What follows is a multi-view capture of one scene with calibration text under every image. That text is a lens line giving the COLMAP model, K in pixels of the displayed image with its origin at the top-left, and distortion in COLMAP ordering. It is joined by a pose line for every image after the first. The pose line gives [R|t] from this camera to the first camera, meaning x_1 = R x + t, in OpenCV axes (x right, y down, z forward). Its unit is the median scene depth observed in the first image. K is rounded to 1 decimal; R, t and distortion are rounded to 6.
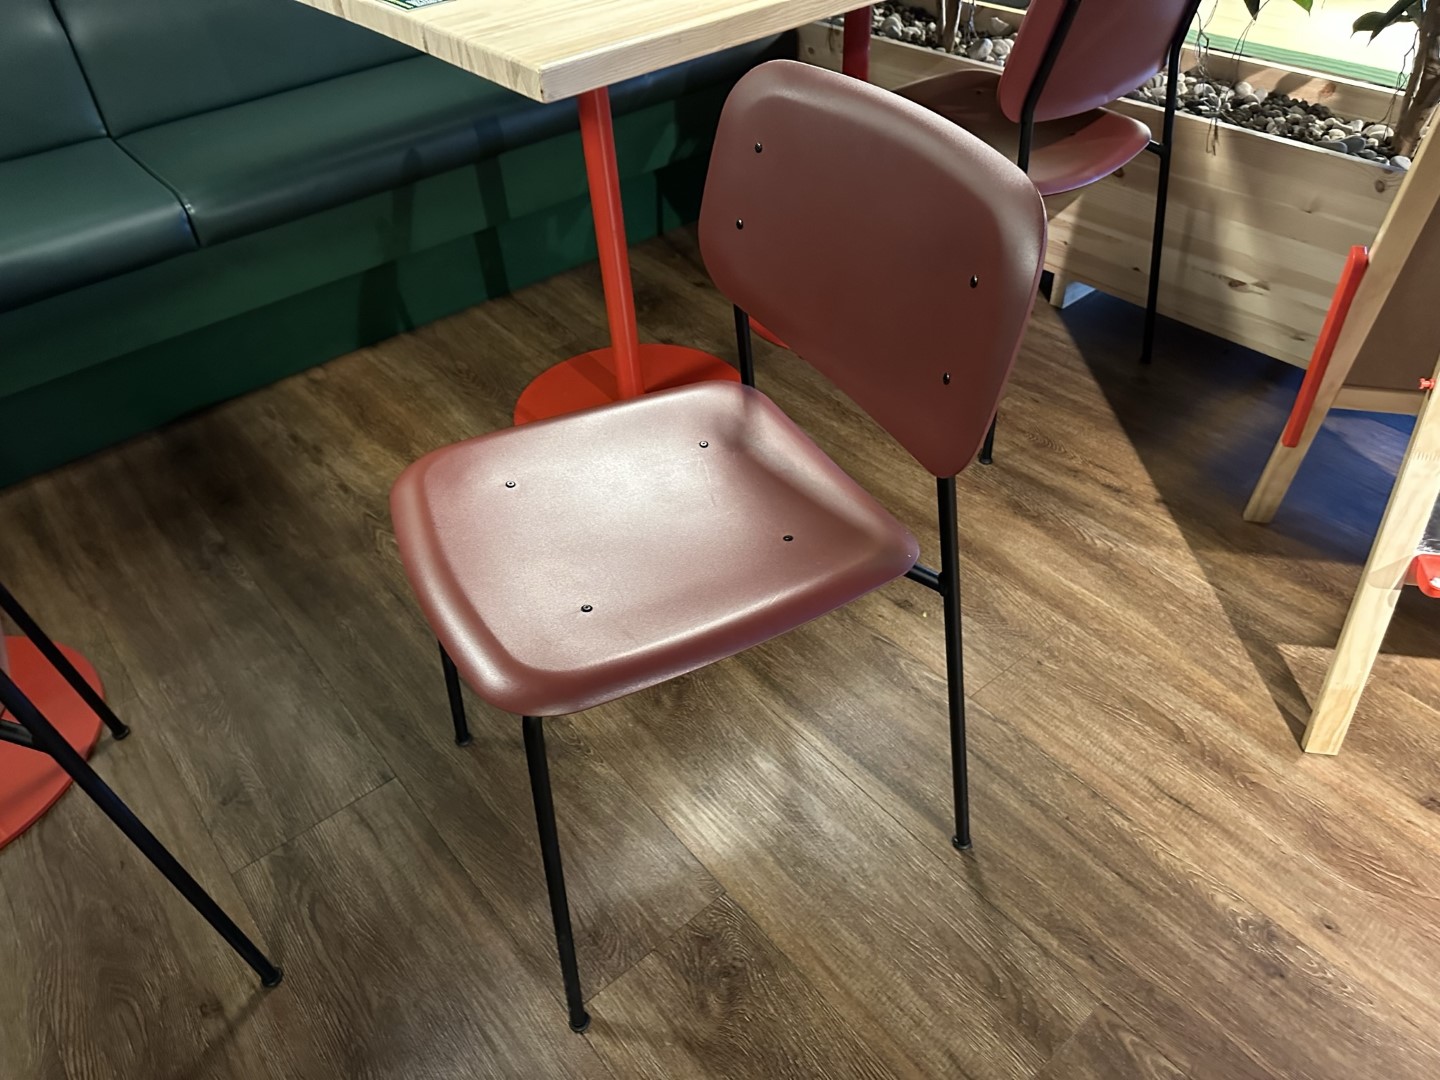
lens RADIAL K [[1038.3, 0, 724.9], [0, 1038.3, 532.2], [0, 0, 1]] dist [0.025285, -0.028864]
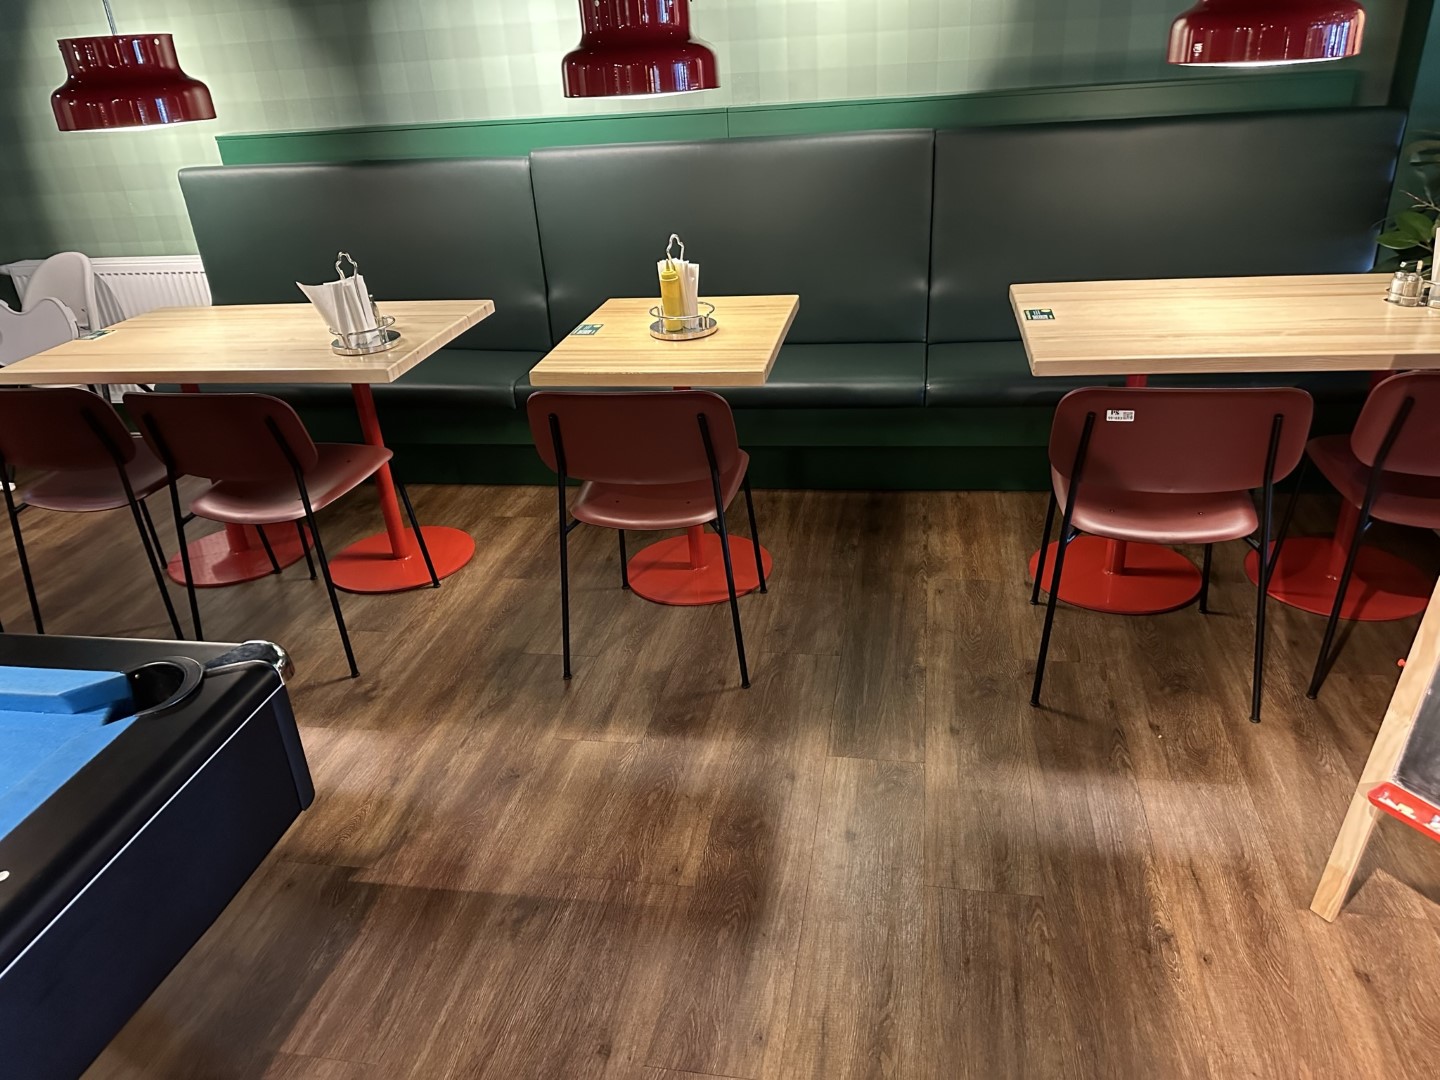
lens RADIAL K [[1038.3, 0, 723.3], [0, 1038.3, 543.0], [0, 0, 1]] dist [0.025285, -0.028864]
pose [[0.638194, 0.342300, -0.689593, 0.681704], [-0.464738, 0.885398, 0.009394, 0.102377], [0.613780, 0.314485, 0.724136, -0.532278]]
